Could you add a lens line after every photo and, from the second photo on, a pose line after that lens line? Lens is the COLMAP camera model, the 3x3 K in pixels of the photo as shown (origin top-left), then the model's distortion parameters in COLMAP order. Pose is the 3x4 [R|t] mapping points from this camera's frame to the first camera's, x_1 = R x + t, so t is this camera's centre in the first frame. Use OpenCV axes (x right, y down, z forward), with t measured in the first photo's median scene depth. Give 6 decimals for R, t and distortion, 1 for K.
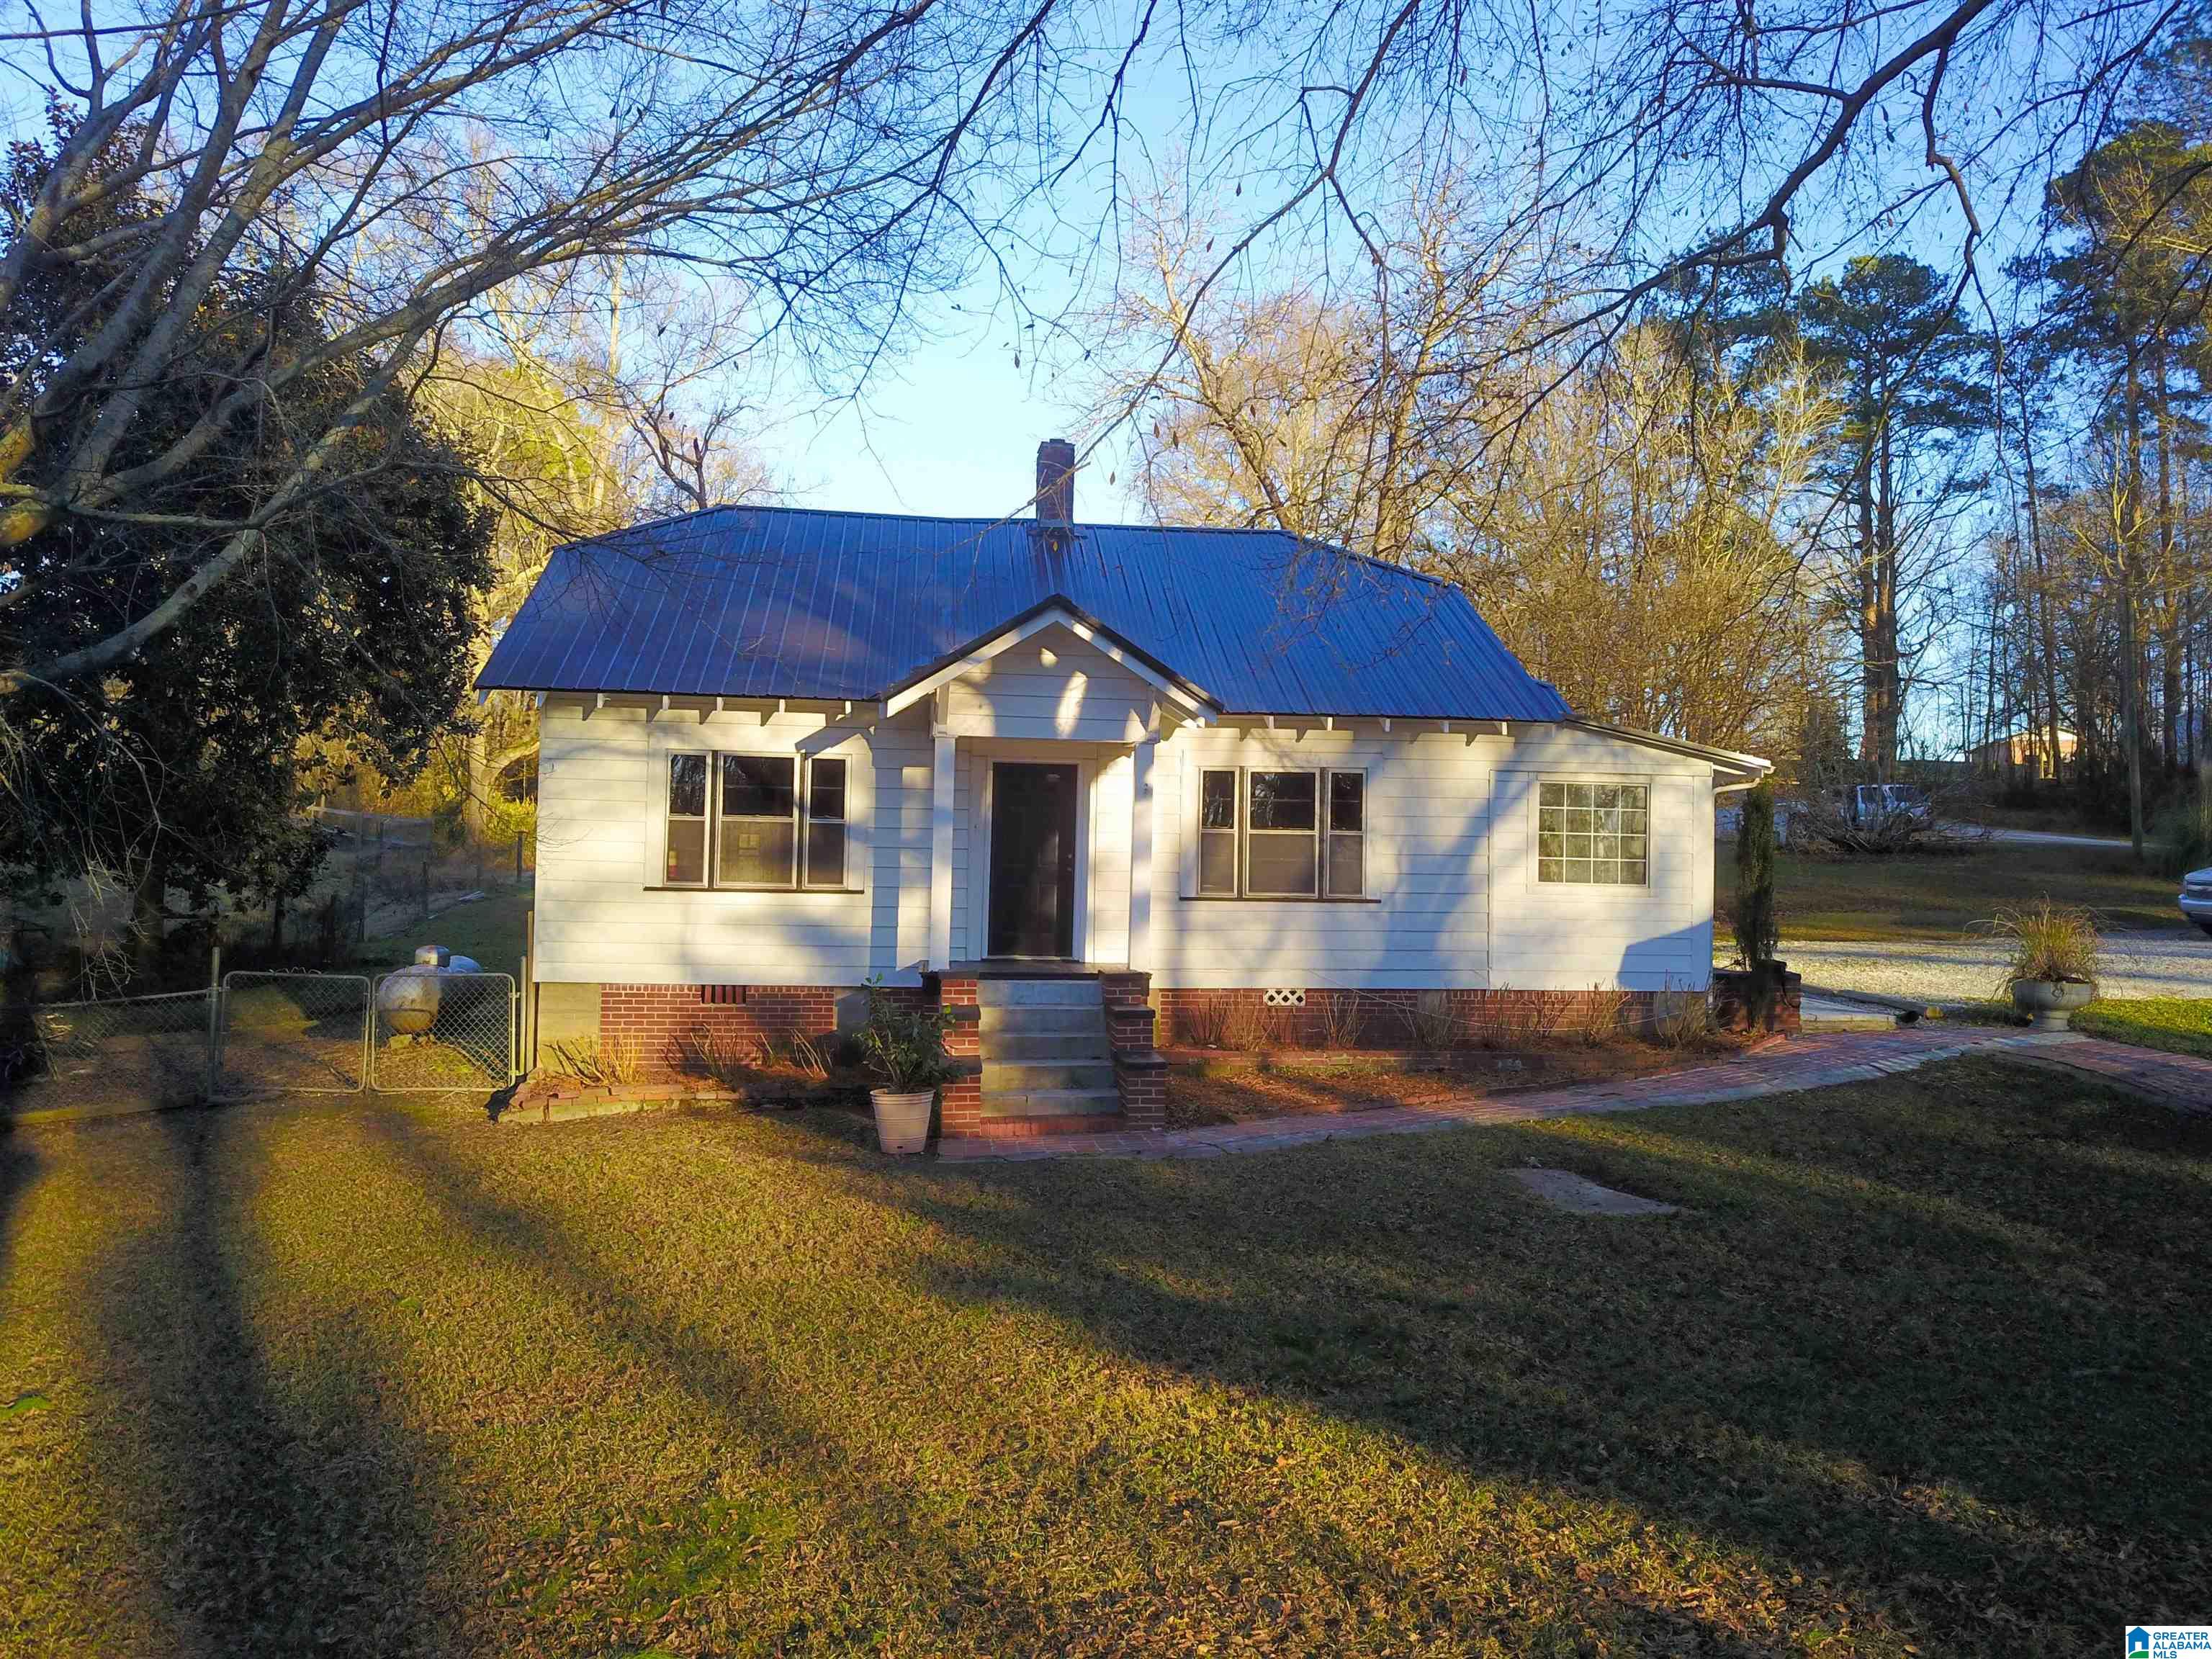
lens RADIAL K [[1694.6, 0, 1106.0], [0, 1694.6, 829.5], [0, 0, 1]] dist [0.054265, -0.081133]
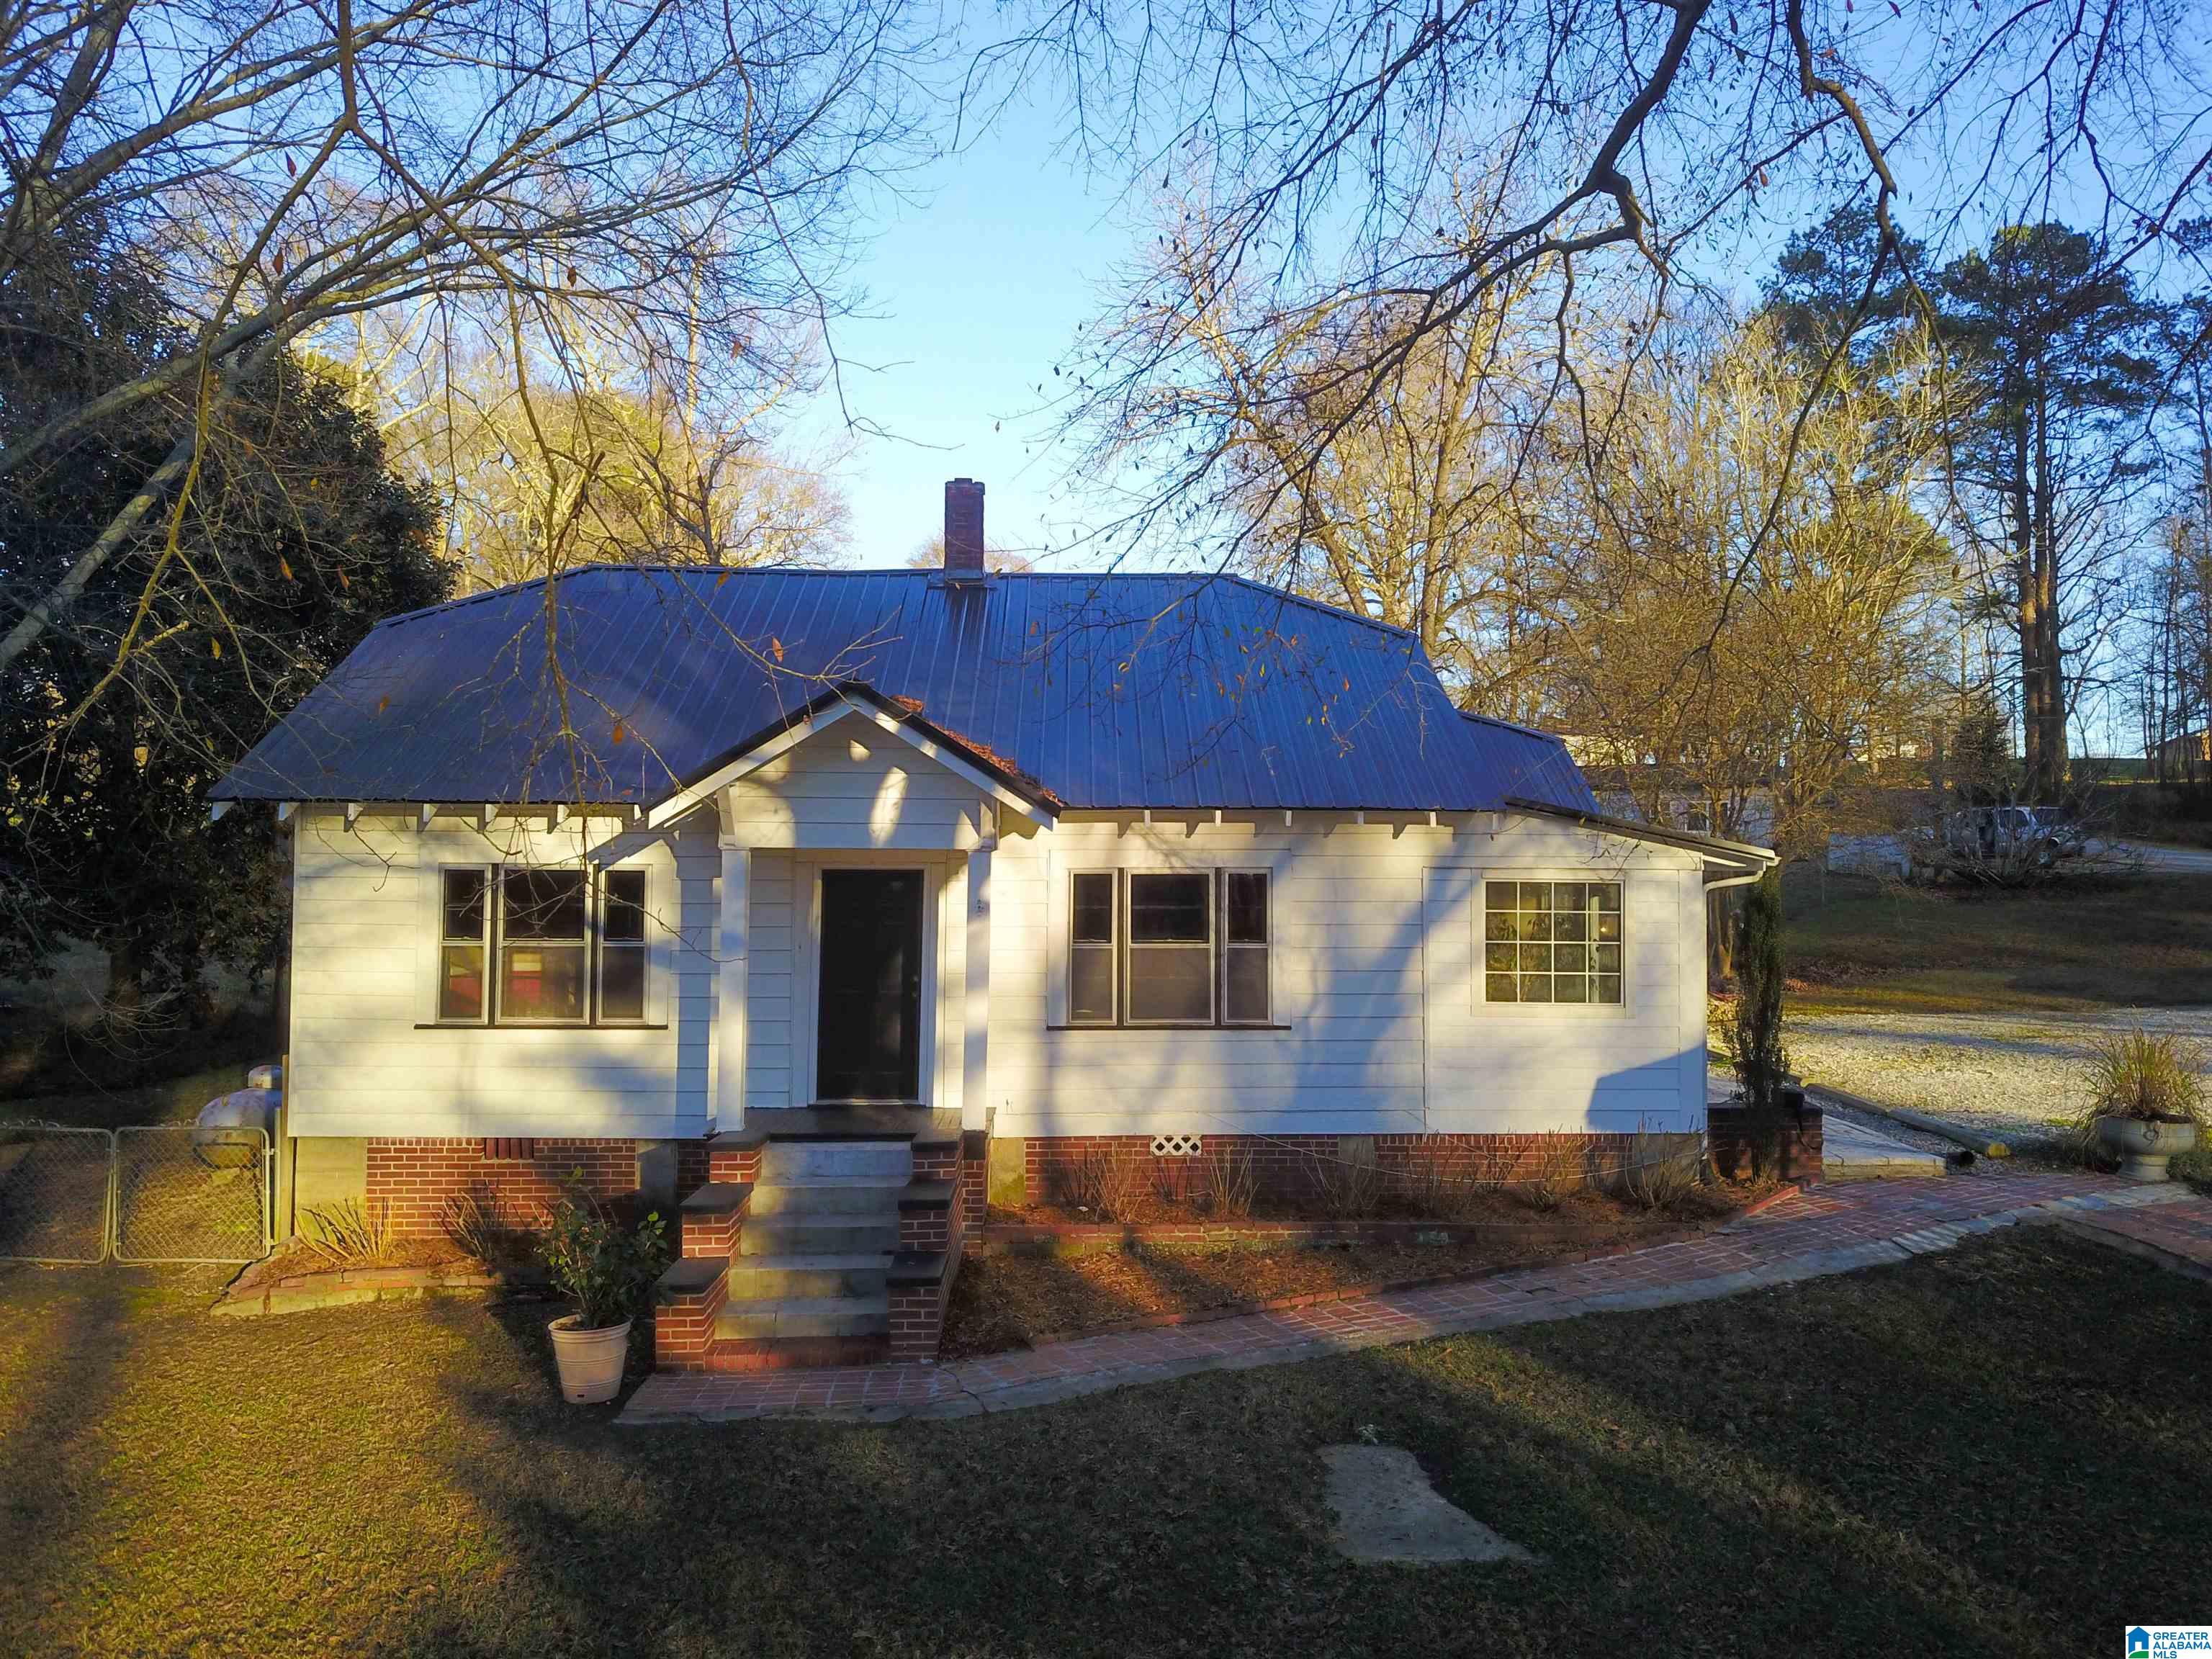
lens RADIAL K [[1699.7, 0, 1106.0], [0, 1699.7, 829.5], [0, 0, 1]] dist [0.015377, -0.005672]
pose [[0.996024, -0.016547, -0.087536, 0.146162], [0.016131, 0.999855, -0.005456, -0.051662], [0.087613, 0.004022, 0.996146, 0.165291]]
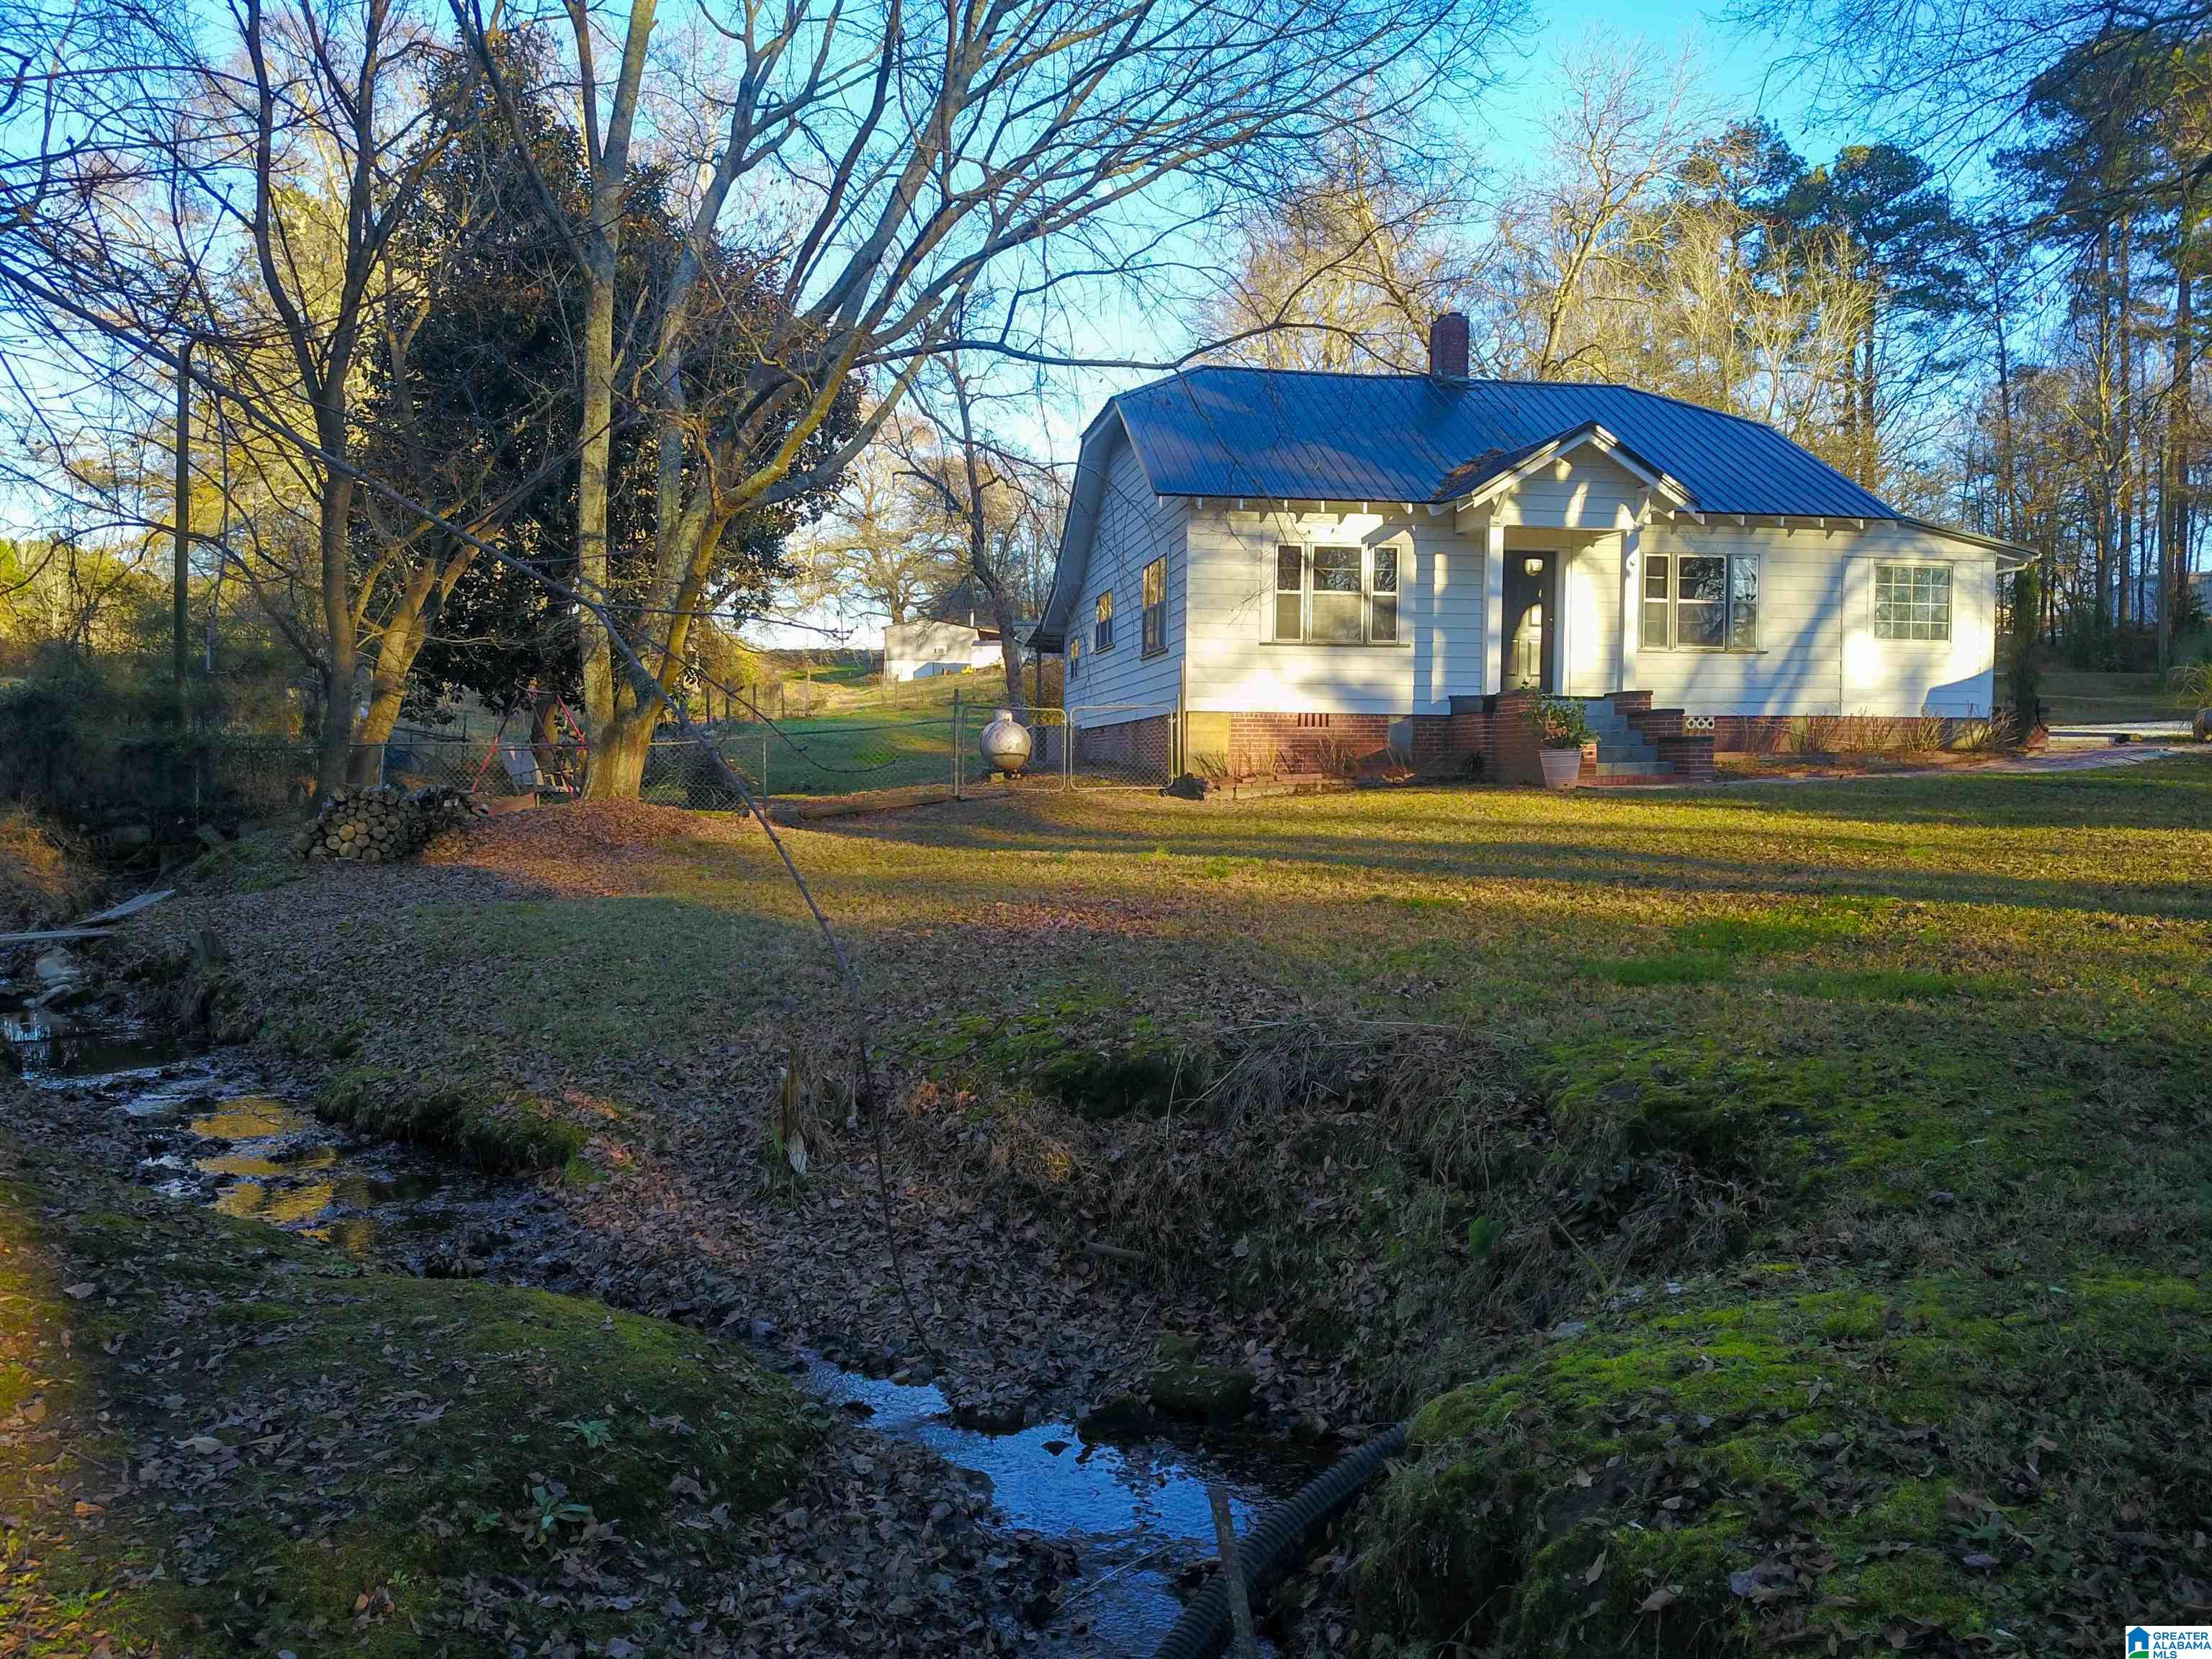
lens RADIAL K [[1699.7, 0, 1106.0], [0, 1699.7, 829.5], [0, 0, 1]] dist [0.015377, -0.005672]
pose [[0.998722, -0.012218, 0.049035, -0.444050], [0.009031, 0.997864, 0.064704, 0.091280], [-0.049721, -0.064179, 0.996699, -0.359242]]
